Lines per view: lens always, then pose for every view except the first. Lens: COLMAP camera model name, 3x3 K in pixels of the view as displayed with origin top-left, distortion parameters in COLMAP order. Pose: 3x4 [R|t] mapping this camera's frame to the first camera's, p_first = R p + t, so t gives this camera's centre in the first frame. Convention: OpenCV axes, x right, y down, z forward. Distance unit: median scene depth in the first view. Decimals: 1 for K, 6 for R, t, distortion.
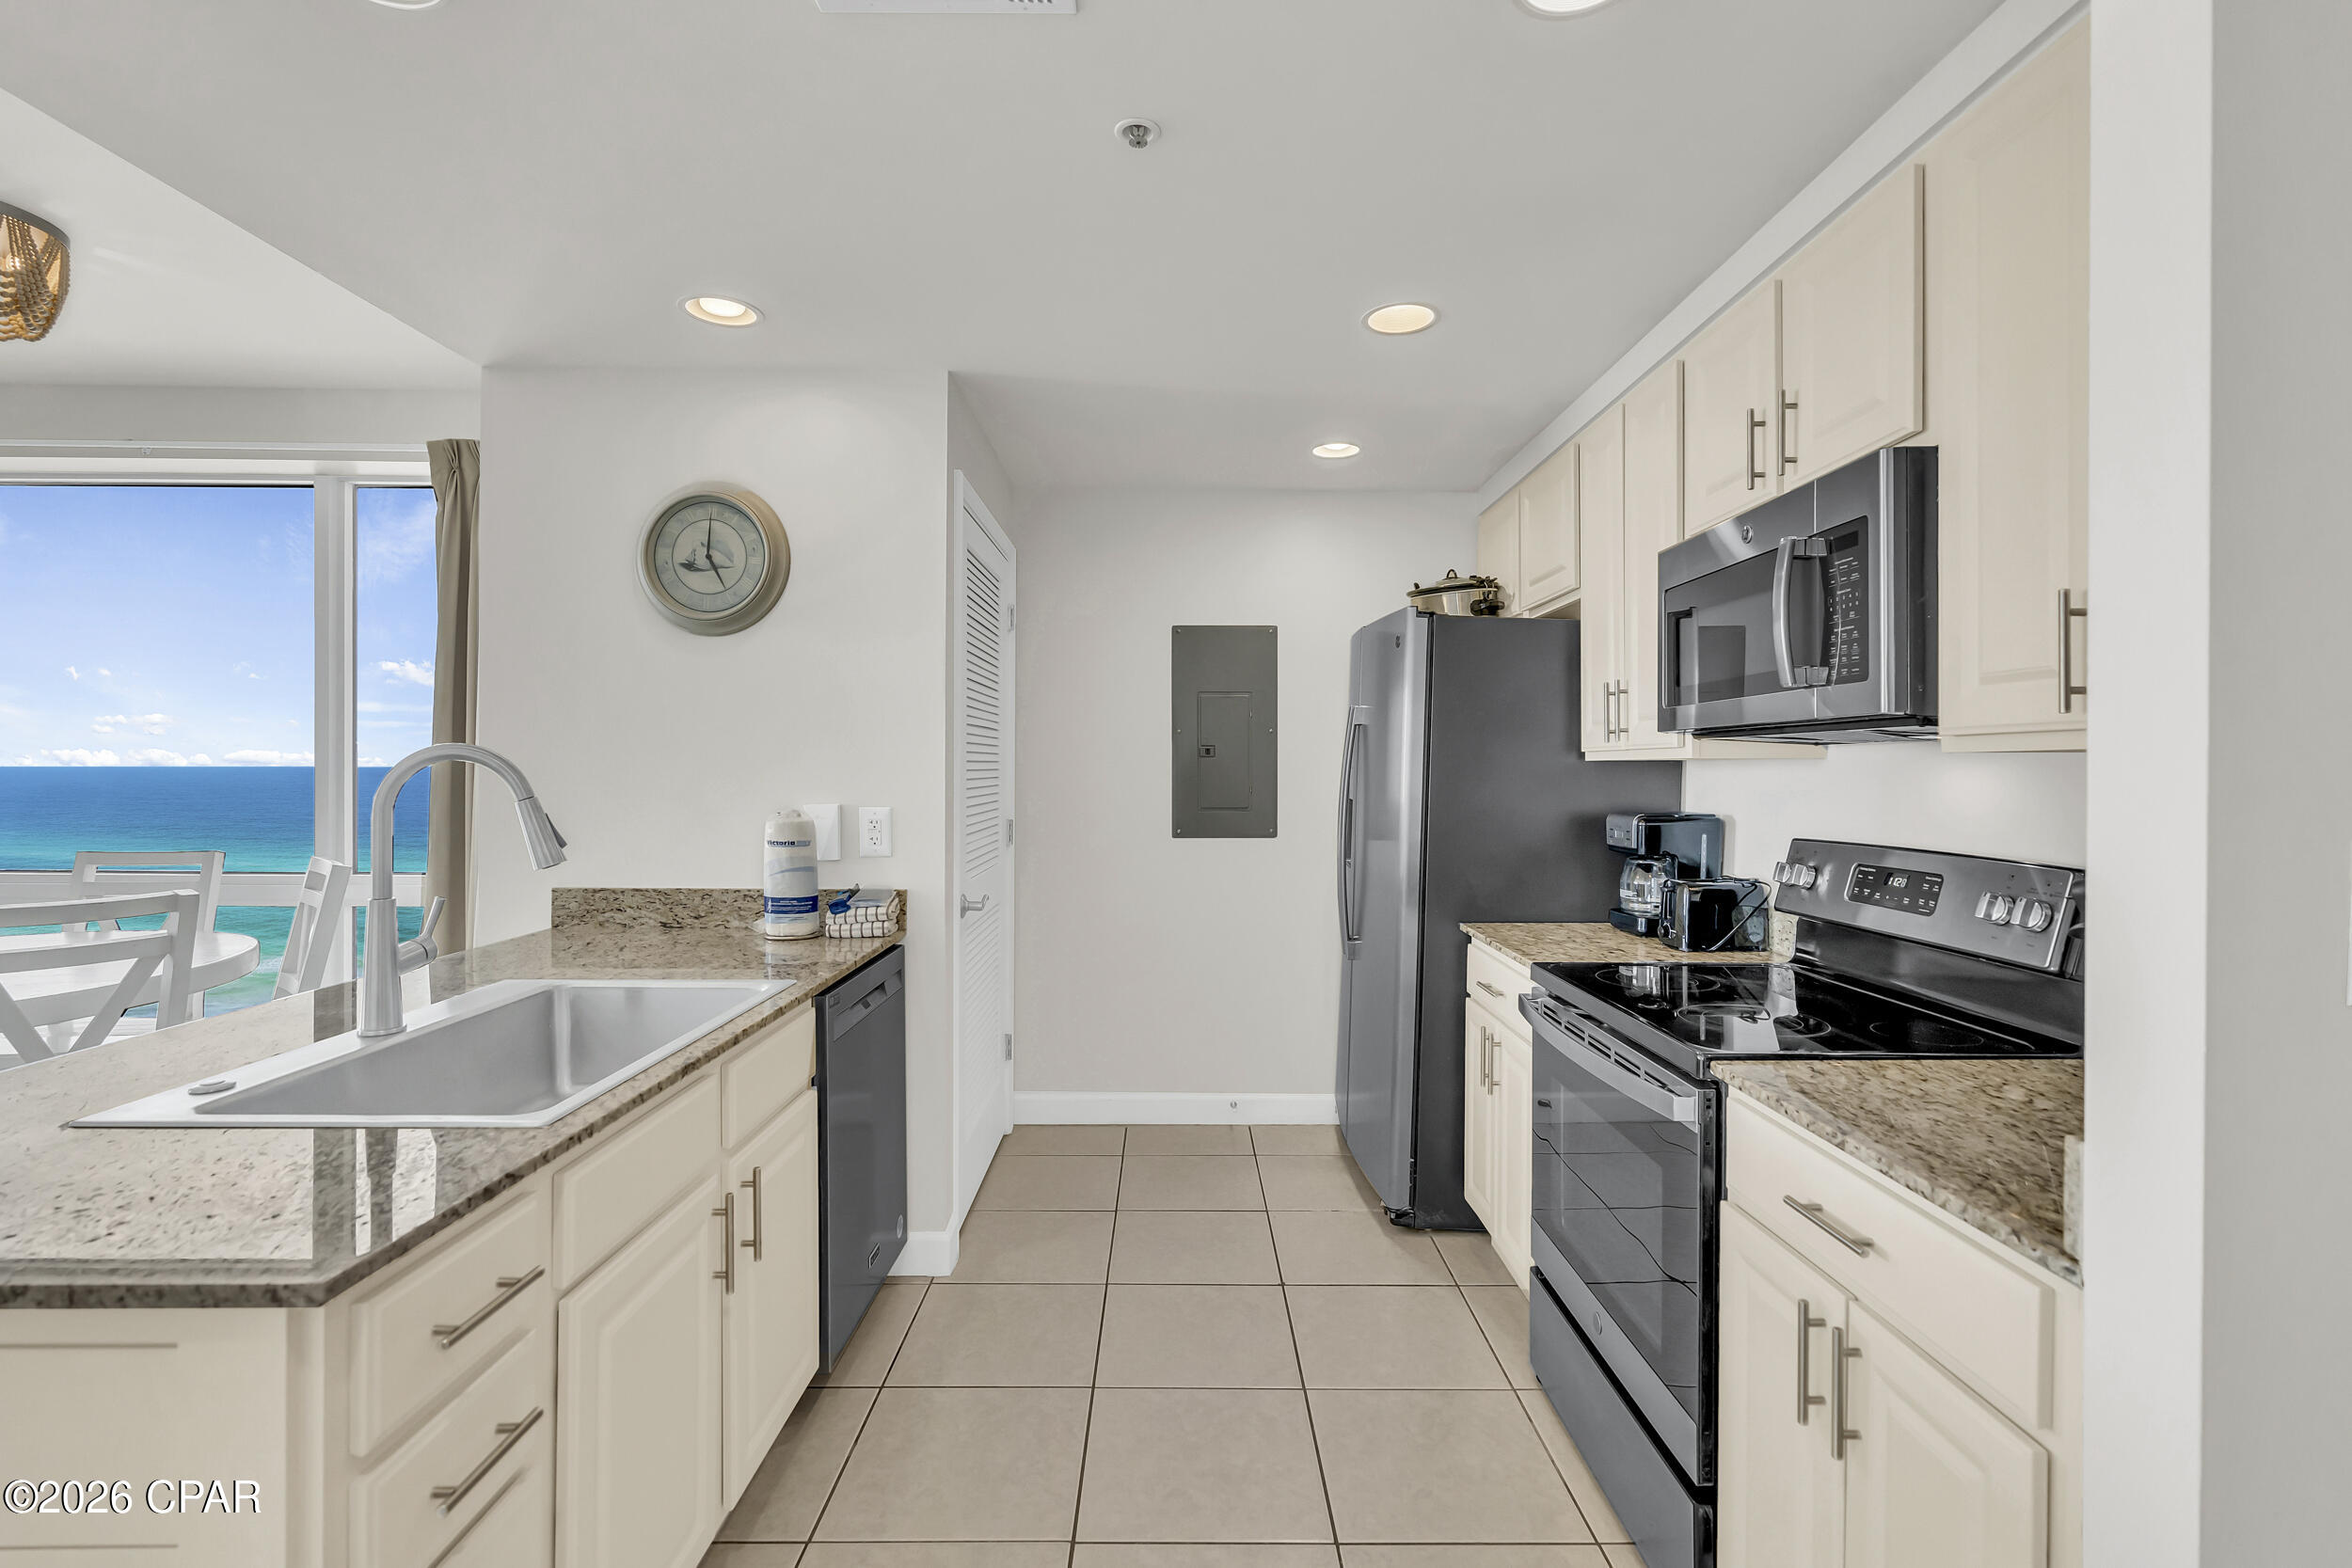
lens RADIAL K [[1058.7, 0, 1183.5], [0, 1058.7, 771.9], [0, 0, 1]] dist [-0.001013, 0.000819]
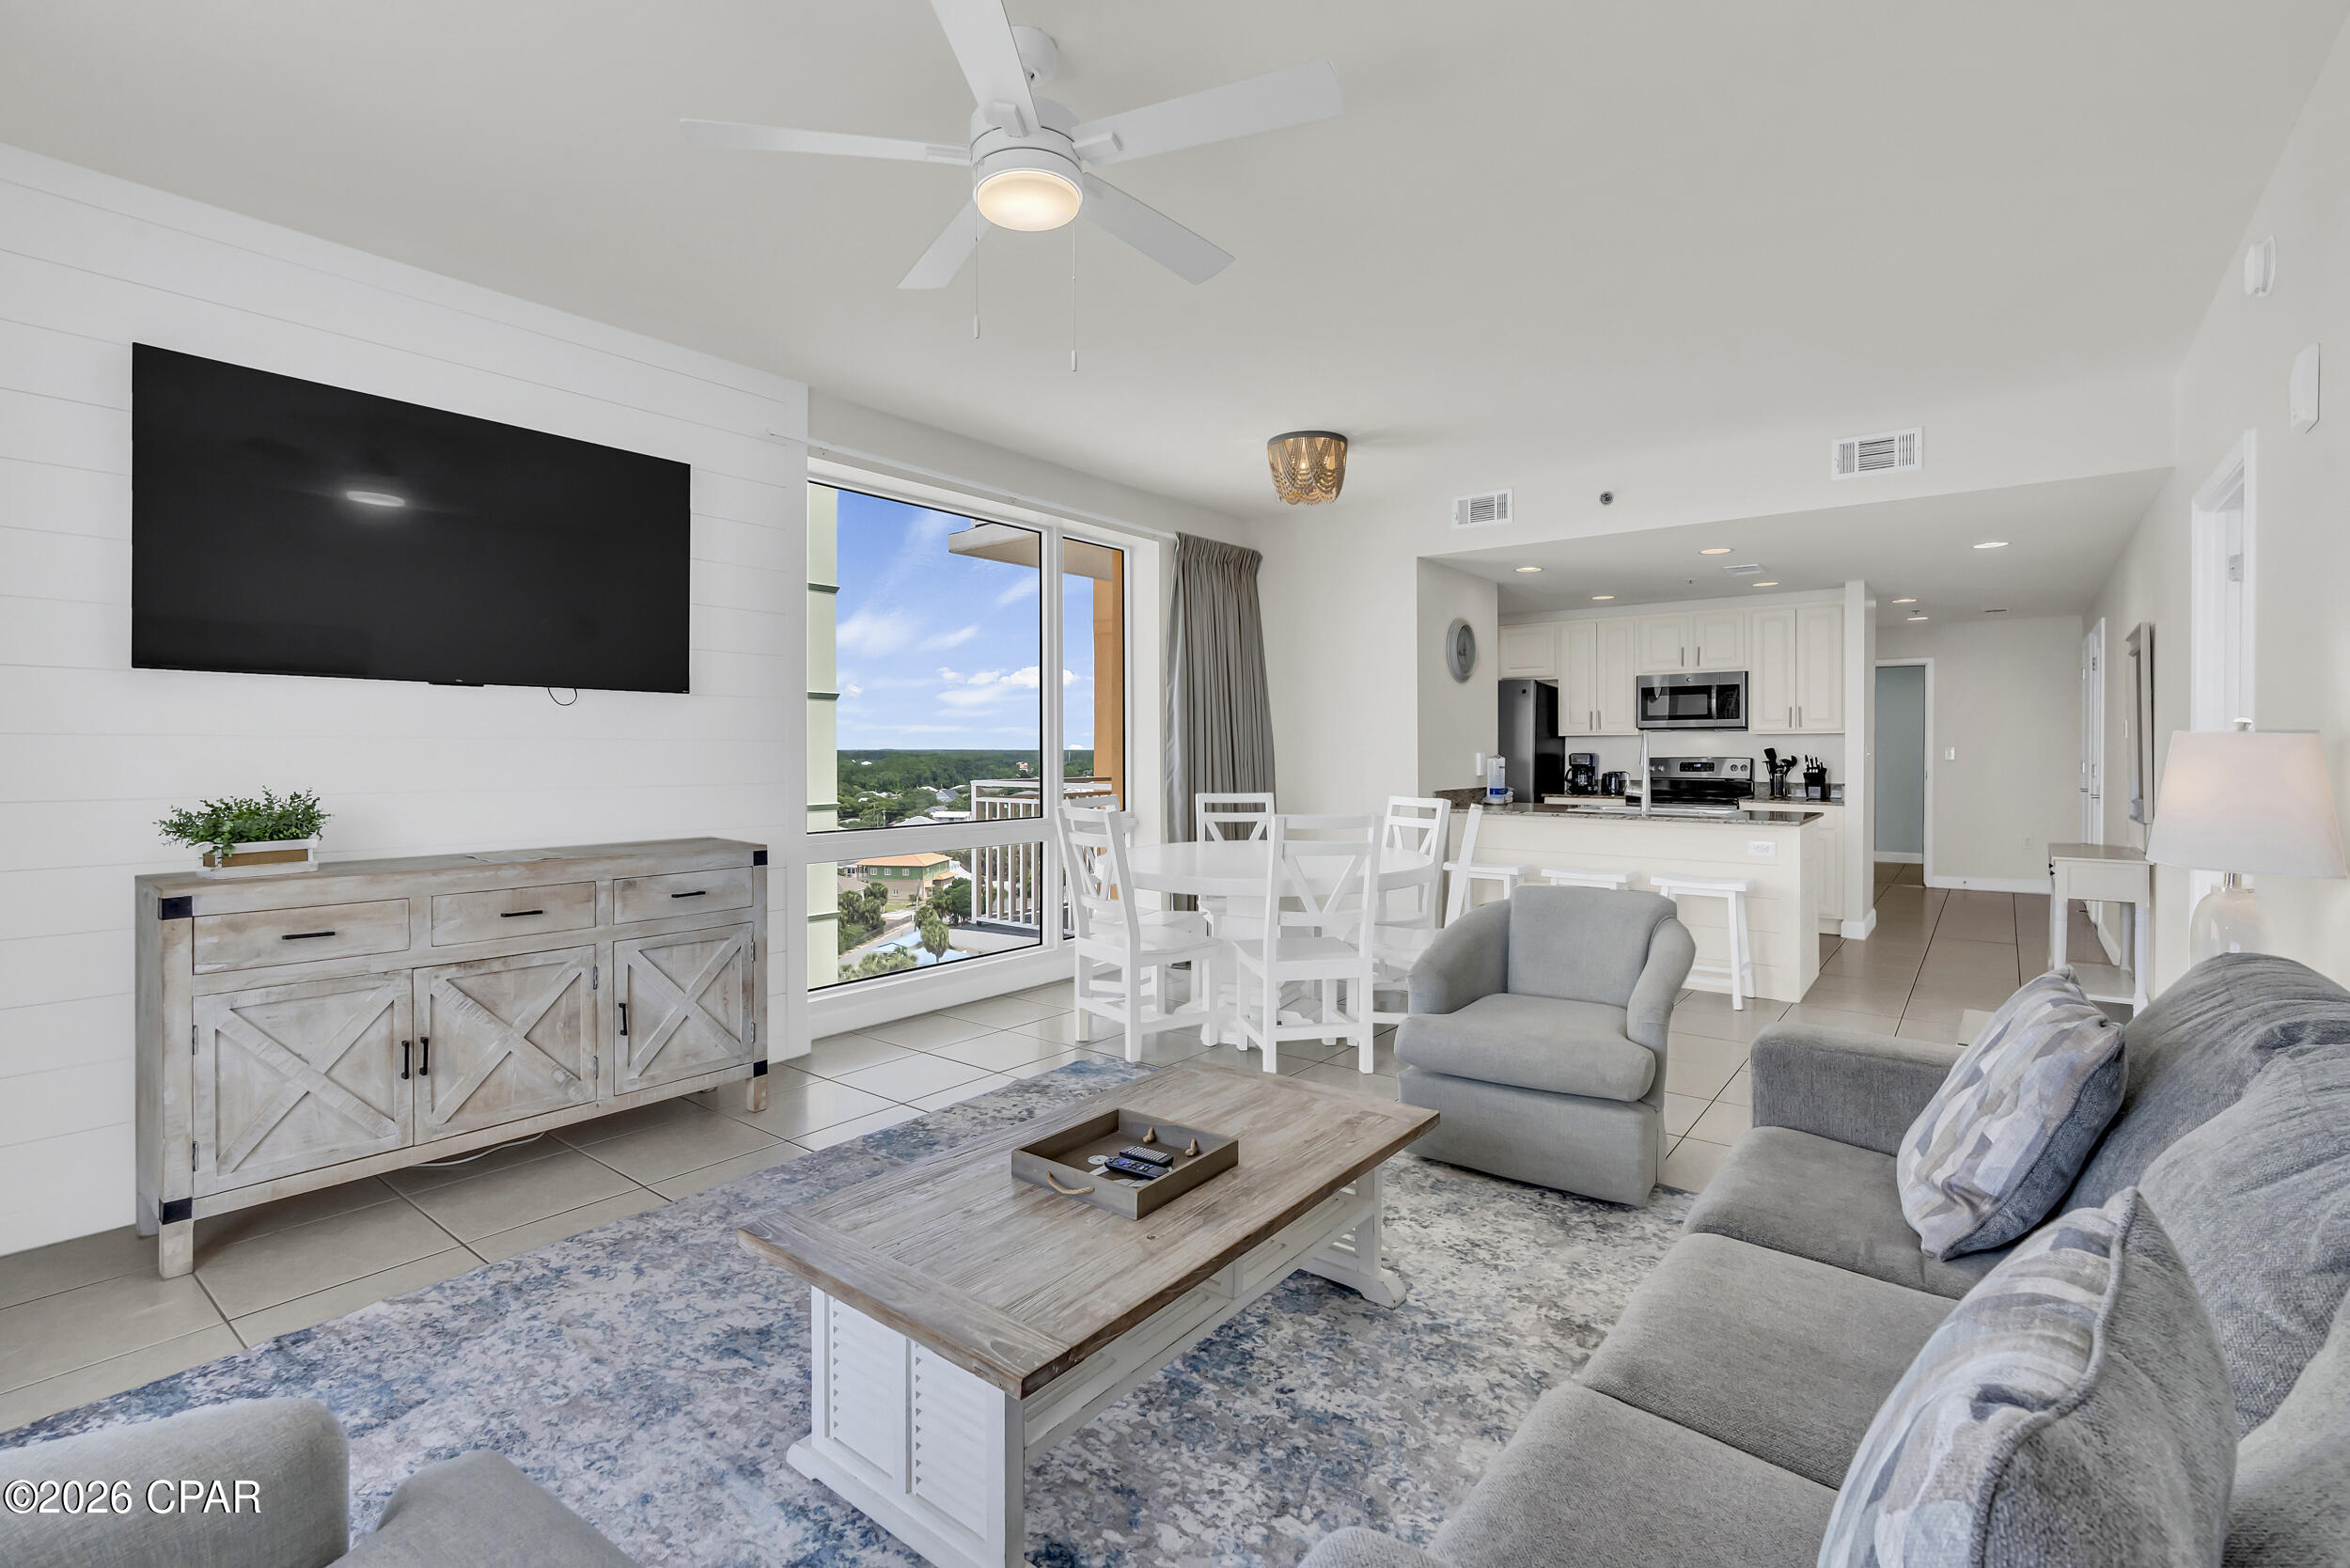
lens RADIAL K [[1057.9, 0, 1185.2], [0, 1057.9, 753.1], [0, 0, 1]] dist [-0.001013, 0.000819]
pose [[0.616506, -0.009932, 0.787288, -2.724604], [0.007520, 0.999949, 0.006726, 0.008114], [-0.787314, 0.001773, 0.616549, 0.017074]]
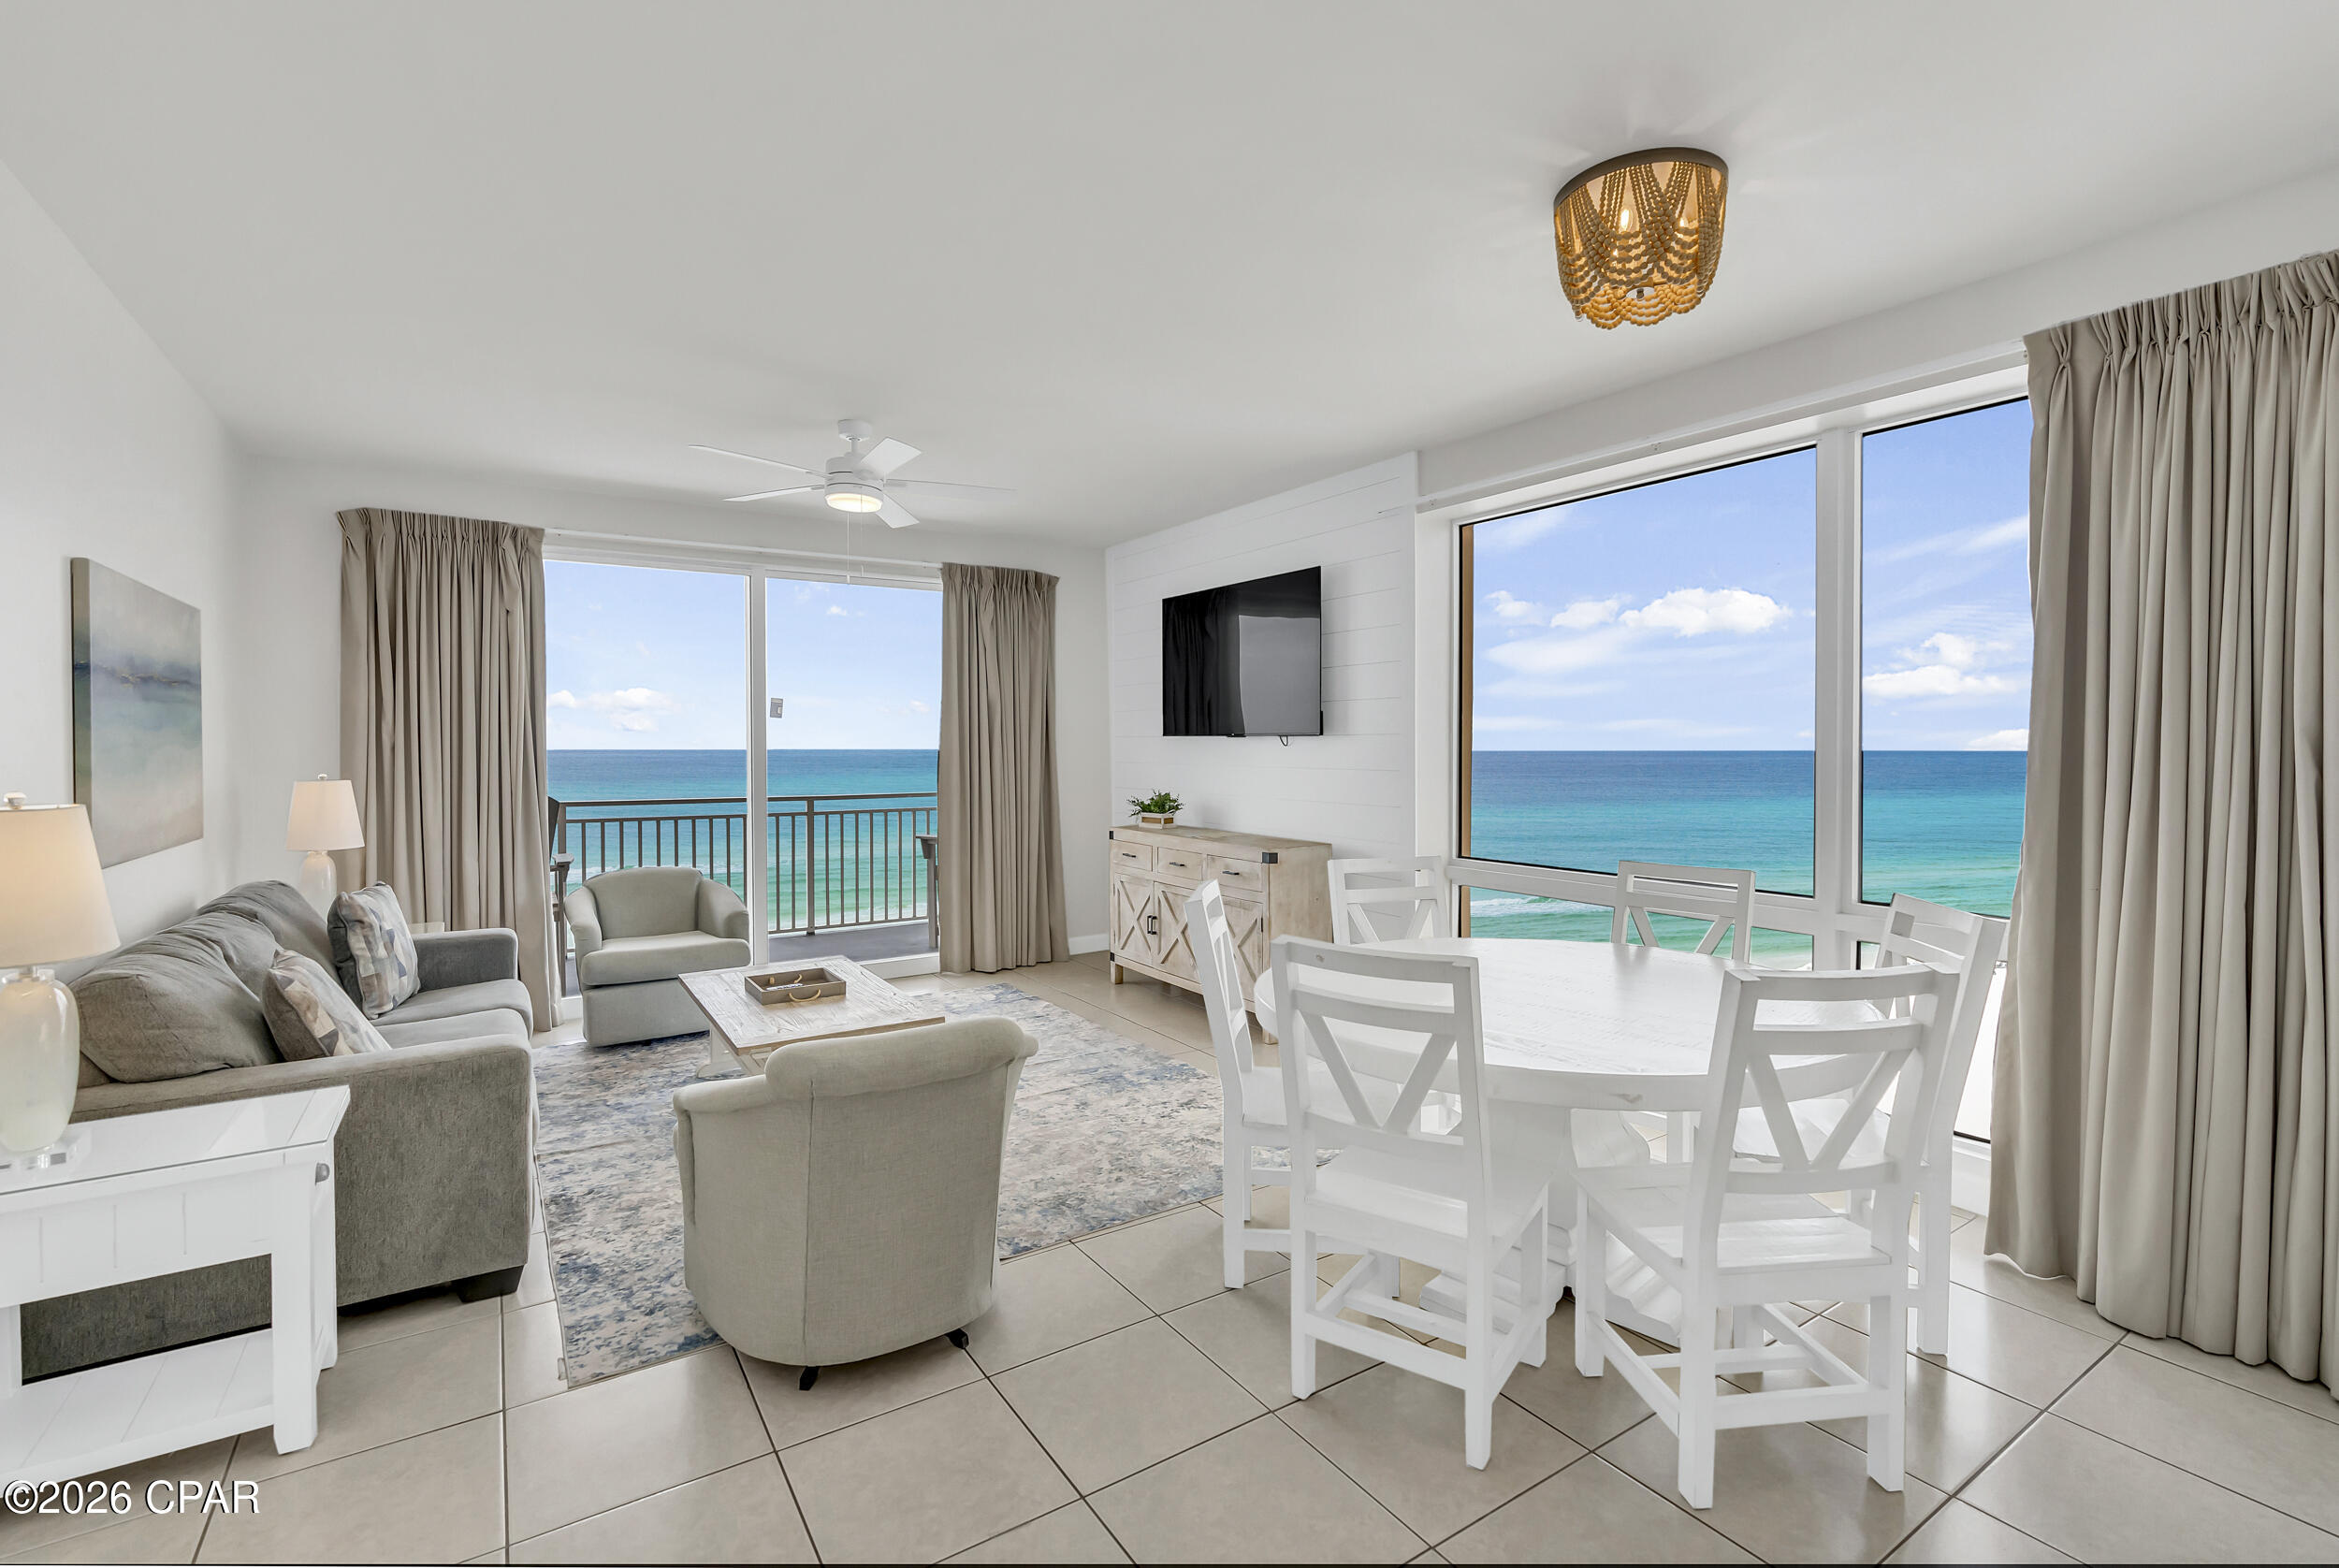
lens RADIAL K [[1052.9, 0, 1168.5], [0, 1052.9, 756.9], [0, 0, 1]] dist [-0.001013, 0.000819]
pose [[0.537198, 0.002908, -0.843451, -0.596967], [0.000702, 0.999992, 0.003895, -0.034348], [0.843456, -0.002684, 0.537191, 0.154700]]
